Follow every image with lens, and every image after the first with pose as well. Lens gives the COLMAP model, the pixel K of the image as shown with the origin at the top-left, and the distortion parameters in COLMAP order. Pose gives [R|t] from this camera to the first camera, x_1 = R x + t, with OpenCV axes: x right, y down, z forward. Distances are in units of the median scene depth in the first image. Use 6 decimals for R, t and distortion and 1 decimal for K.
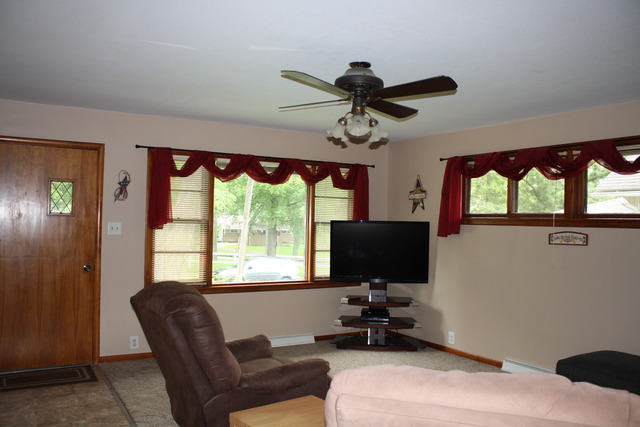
lens RADIAL K [[547.9, 0, 320.0], [0, 547.9, 213.5], [0, 0, 1]] dist [-0.099294, 0.003060]
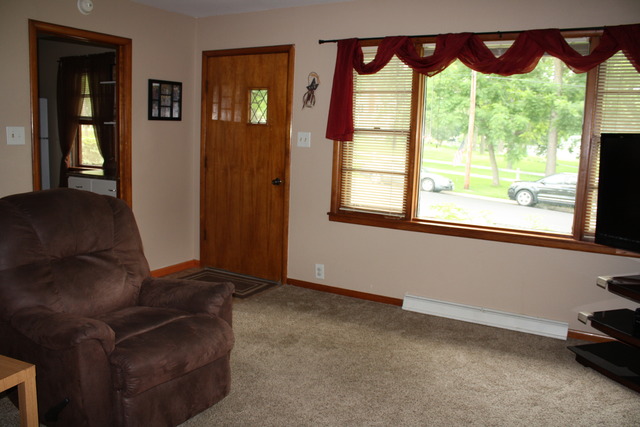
lens RADIAL K [[547.9, 0, 320.0], [0, 547.9, 213.5], [0, 0, 1]] dist [-0.099294, 0.003060]
pose [[0.484667, 0.112239, -0.867468, 0.418117], [-0.021480, 0.992961, 0.116475, 0.042640], [0.874435, -0.037819, 0.483666, 0.575540]]
